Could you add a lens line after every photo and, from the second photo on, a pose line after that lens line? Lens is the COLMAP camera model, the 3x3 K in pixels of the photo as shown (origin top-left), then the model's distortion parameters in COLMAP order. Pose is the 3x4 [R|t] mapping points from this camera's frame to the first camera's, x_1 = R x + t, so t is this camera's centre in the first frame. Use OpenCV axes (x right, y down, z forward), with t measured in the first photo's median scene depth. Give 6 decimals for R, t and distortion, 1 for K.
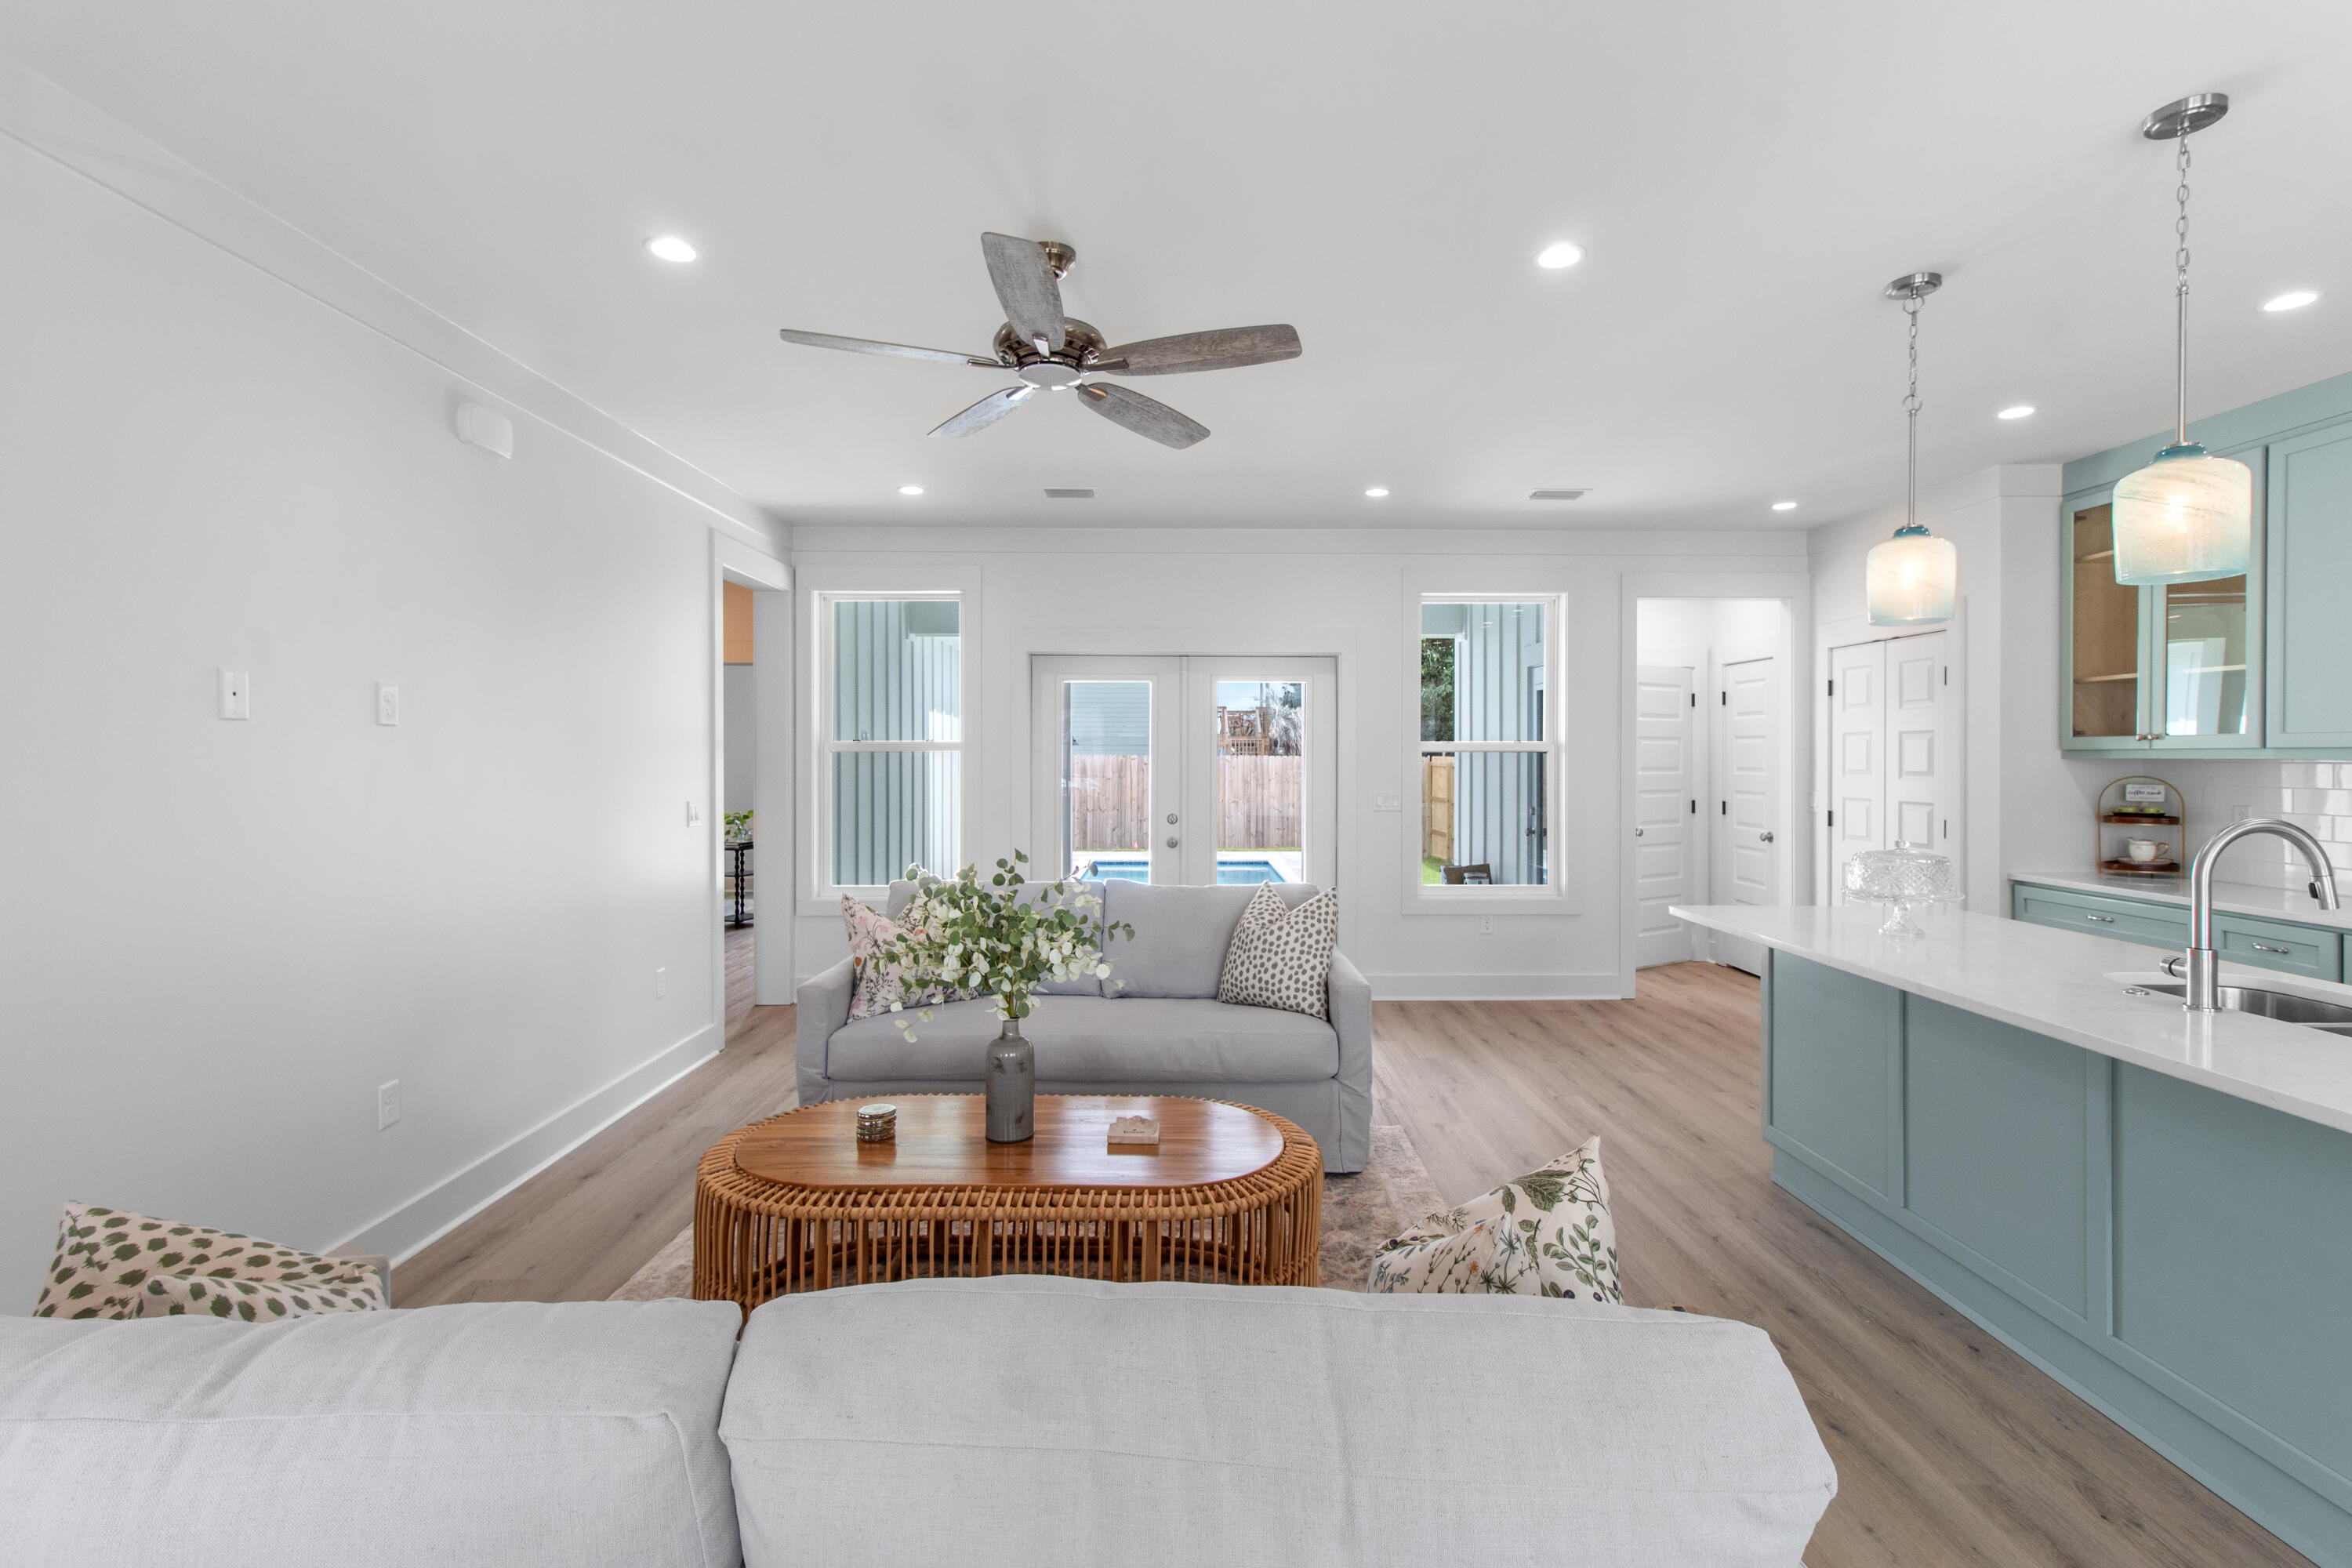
lens RADIAL K [[1071.6, 0, 1173.1], [0, 1071.6, 753.1], [0, 0, 1]] dist [0.000574, 0.000311]
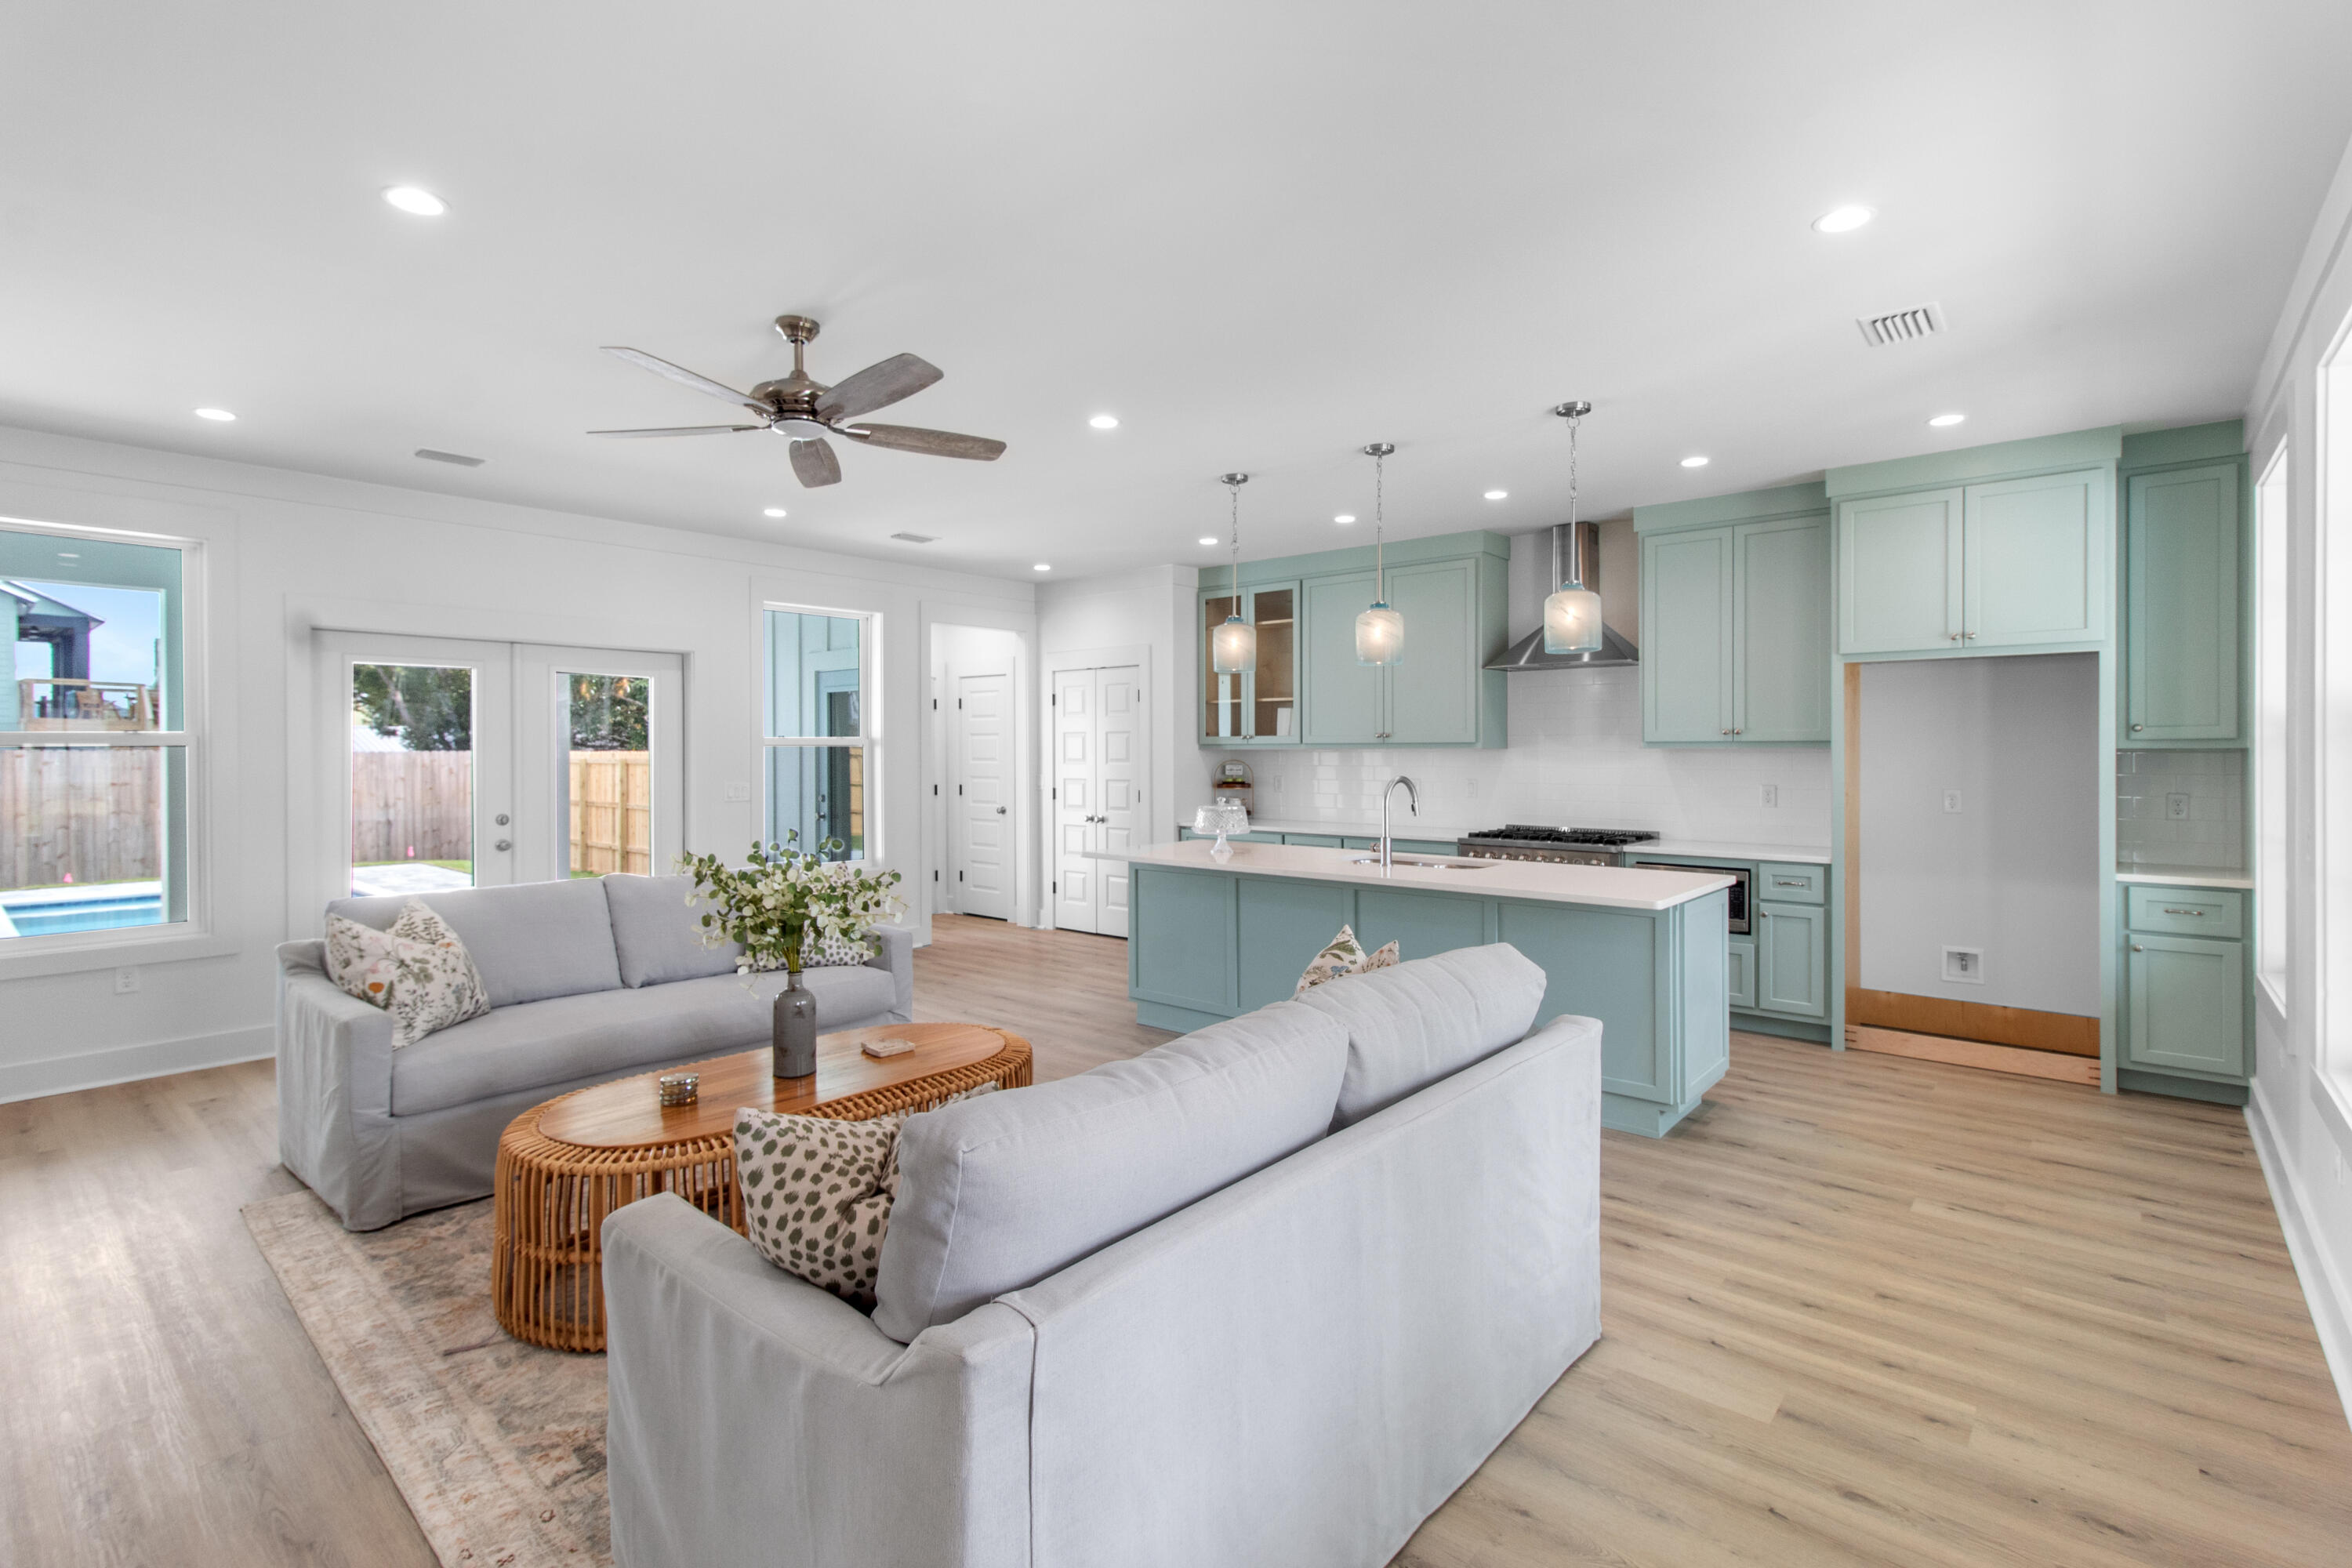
lens RADIAL K [[1071.6, 0, 1173.1], [0, 1071.6, 753.1], [0, 0, 1]] dist [0.000574, 0.000311]
pose [[0.664991, -0.006122, 0.746826, -0.387035], [0.001376, 0.999975, 0.006972, -0.001308], [-0.746850, -0.003609, 0.664983, -0.048276]]
